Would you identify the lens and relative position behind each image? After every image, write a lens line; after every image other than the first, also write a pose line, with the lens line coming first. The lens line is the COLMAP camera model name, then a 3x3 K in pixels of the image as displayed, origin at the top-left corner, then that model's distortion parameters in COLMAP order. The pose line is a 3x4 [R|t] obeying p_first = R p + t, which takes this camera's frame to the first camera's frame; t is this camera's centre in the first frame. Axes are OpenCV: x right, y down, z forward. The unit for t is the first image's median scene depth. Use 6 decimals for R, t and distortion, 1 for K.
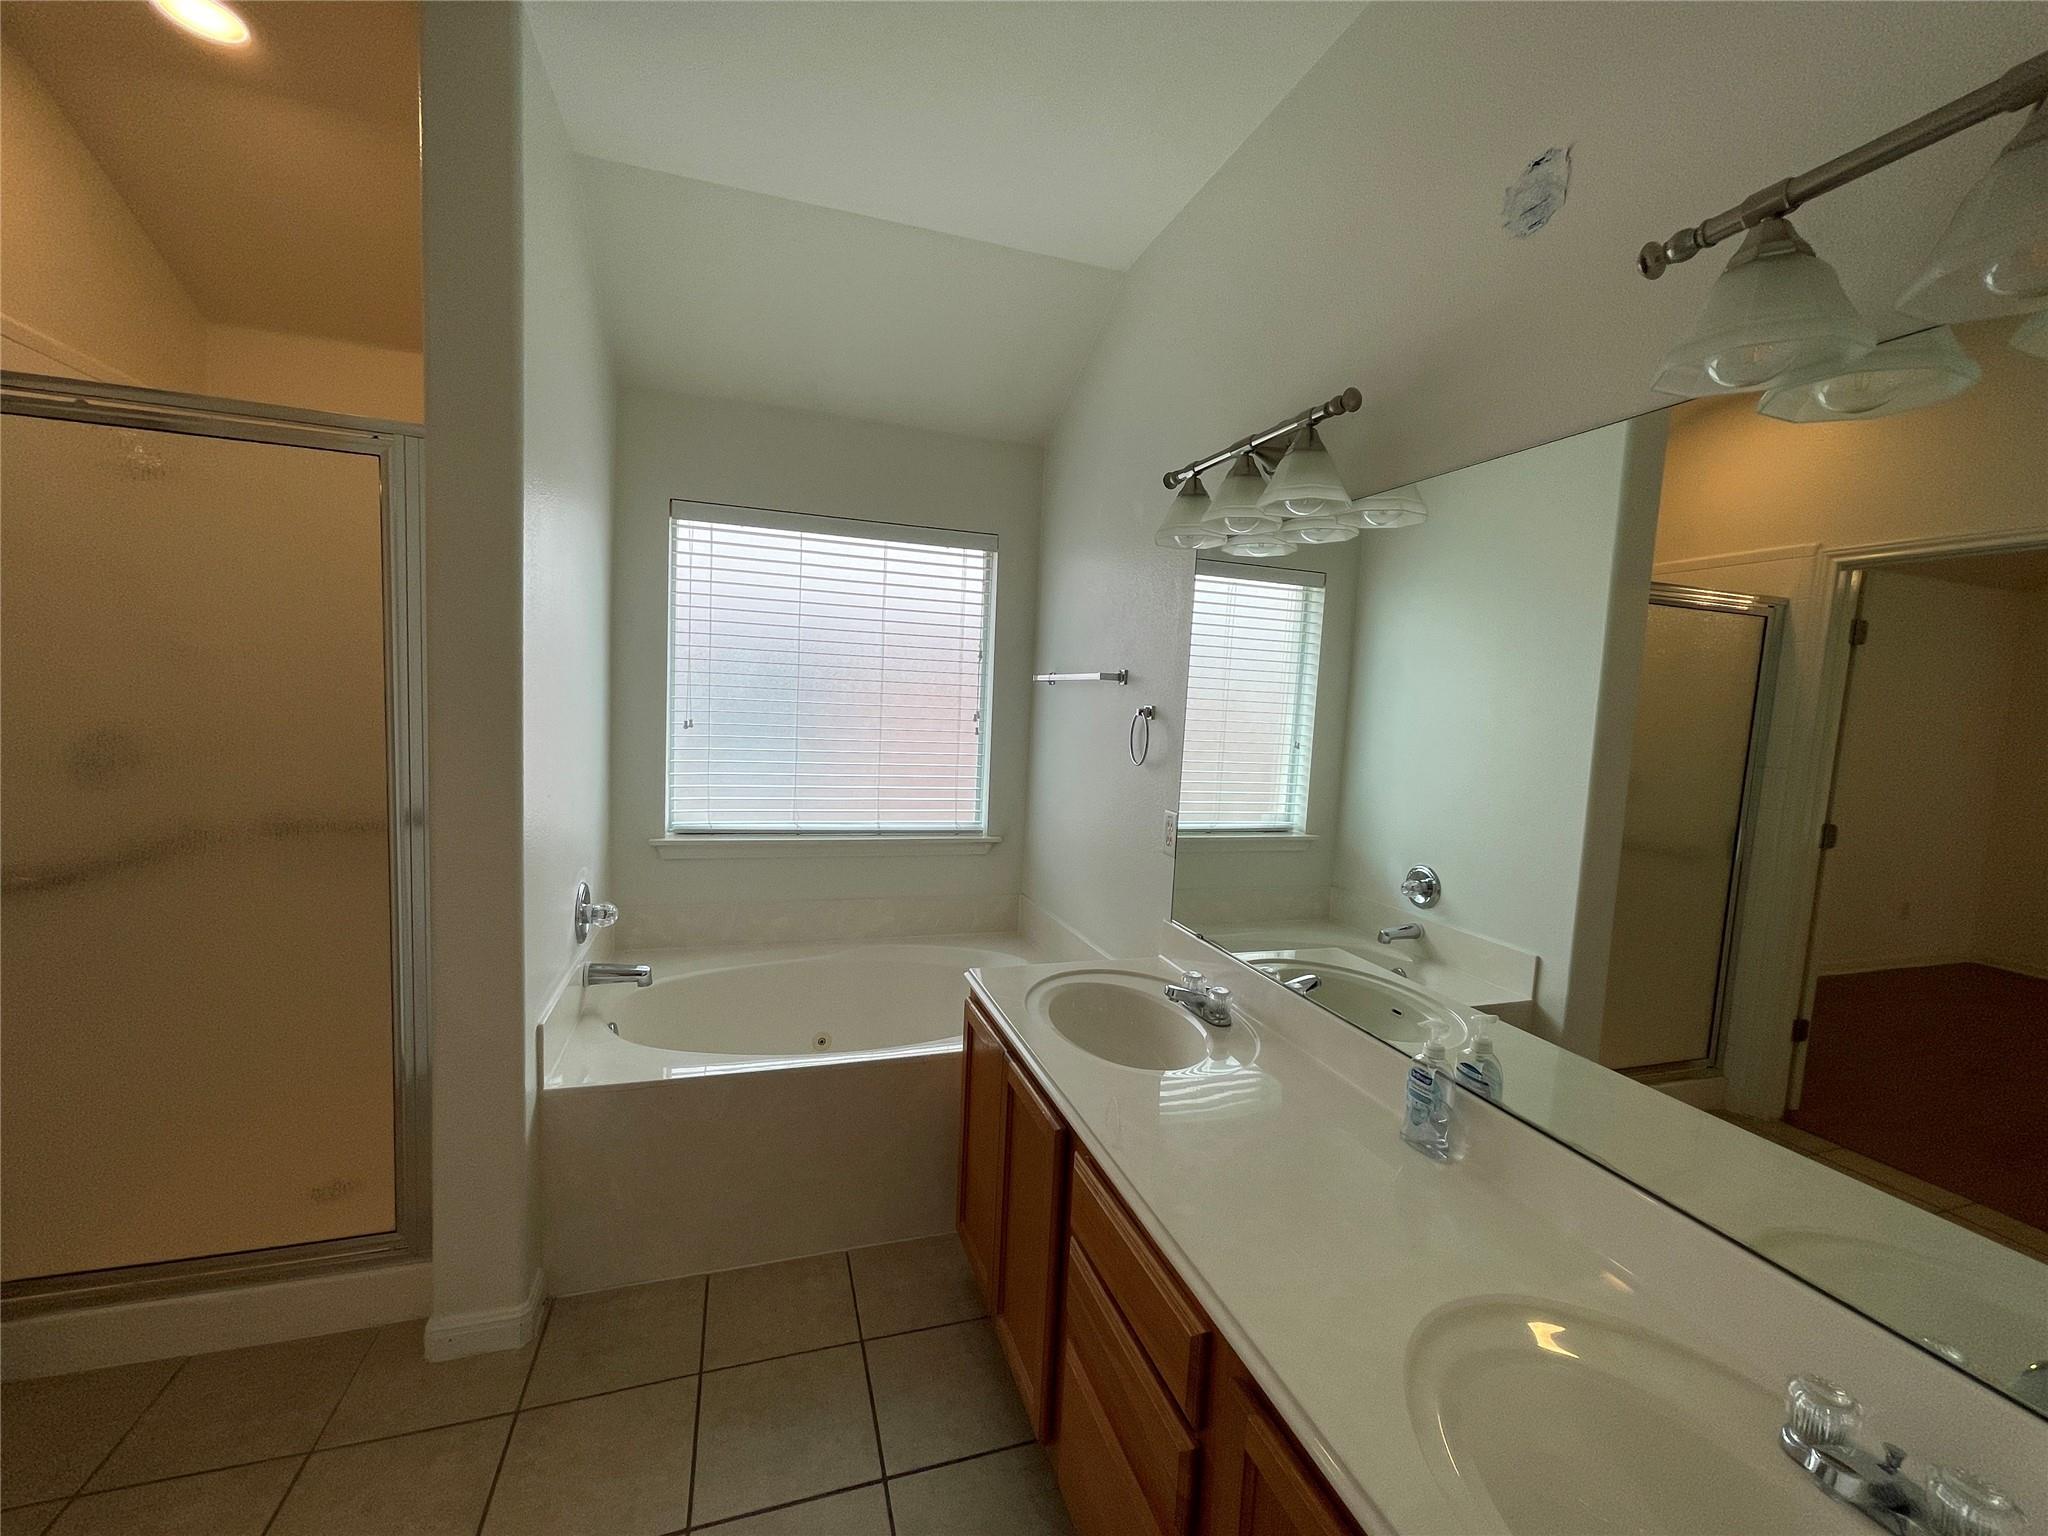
lens RADIAL K [[824.9, 0, 1019.8], [0, 824.9, 771.8], [0, 0, 1]] dist [0.000285, -0.000031]
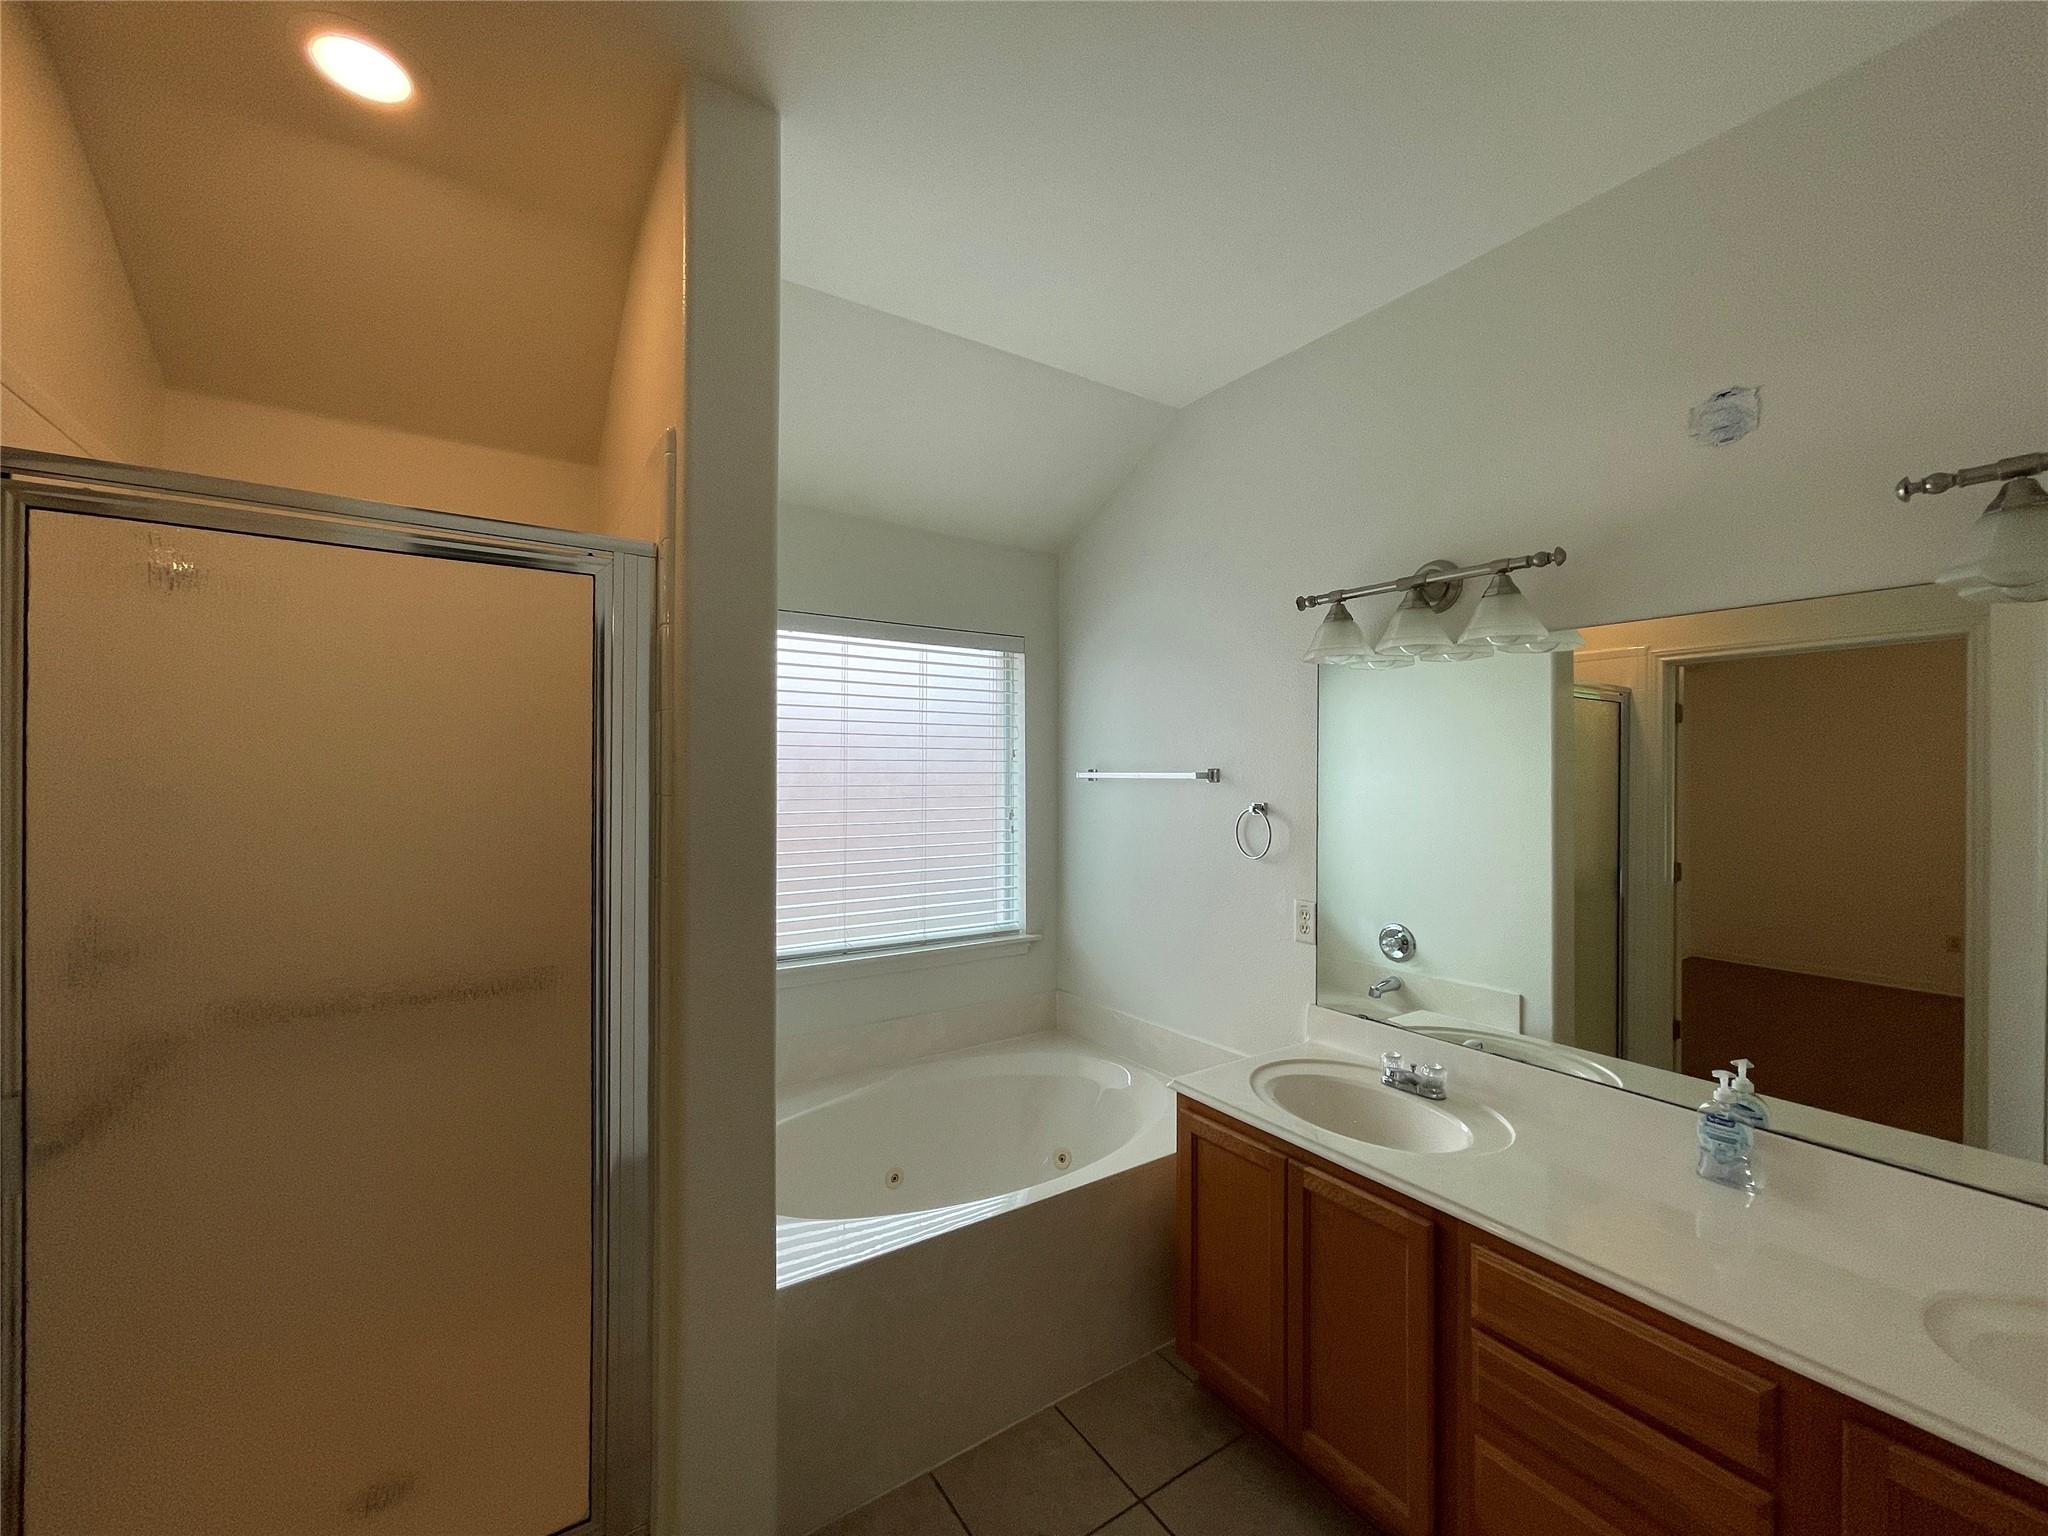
lens RADIAL K [[824.9, 0, 1019.8], [0, 824.9, 771.8], [0, 0, 1]] dist [0.000285, -0.000031]
pose [[0.960514, -0.043233, 0.274852, -0.407644], [0.066797, 0.994795, -0.076955, -0.054623], [-0.270094, 0.092275, 0.958402, 0.047303]]
